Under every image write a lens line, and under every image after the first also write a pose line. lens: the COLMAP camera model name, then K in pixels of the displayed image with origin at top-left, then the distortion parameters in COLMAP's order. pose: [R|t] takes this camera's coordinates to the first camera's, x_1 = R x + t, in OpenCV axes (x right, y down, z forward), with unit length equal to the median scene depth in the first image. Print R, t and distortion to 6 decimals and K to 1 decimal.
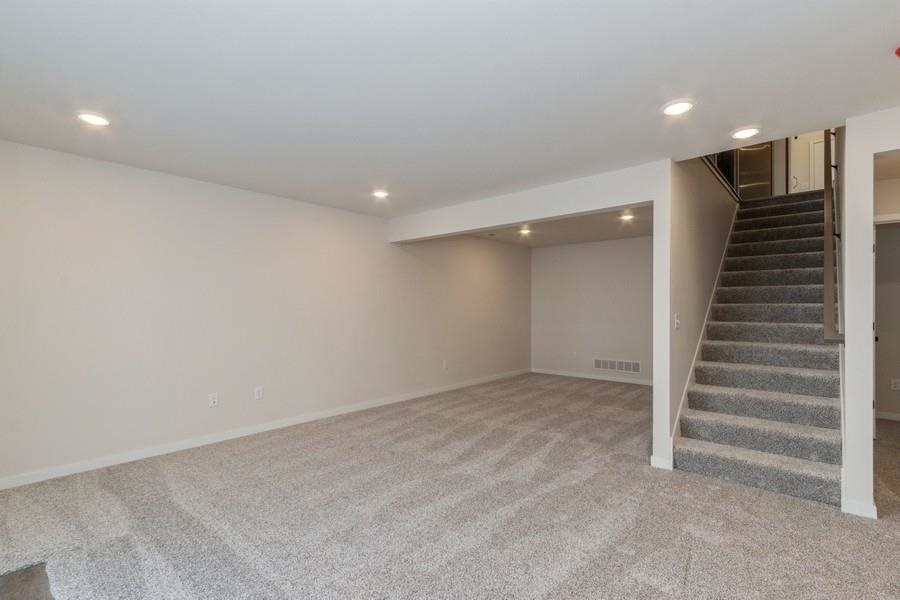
lens RADIAL K [[419.1, 0, 440.7], [0, 419.1, 315.1], [0, 0, 1]] dist [-0.001103, -0.000966]
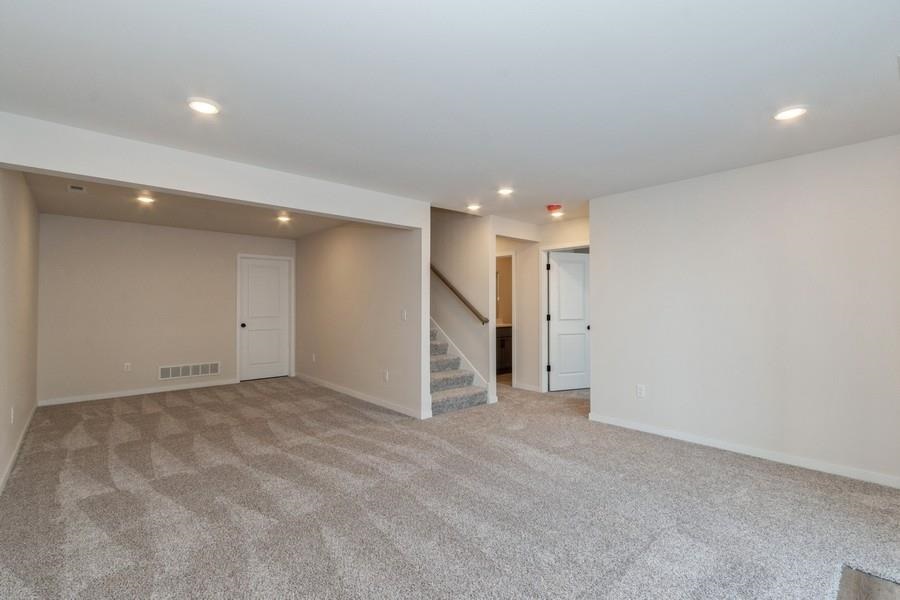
lens RADIAL K [[412.5, 0, 452.6], [0, 412.5, 302.7], [0, 0, 1]] dist [0.001787, -0.000105]
pose [[0.088433, 0.008624, 0.996045, -0.658512], [0.016885, 0.999806, -0.010156, -0.007992], [-0.995939, 0.017717, 0.088270, 0.597229]]
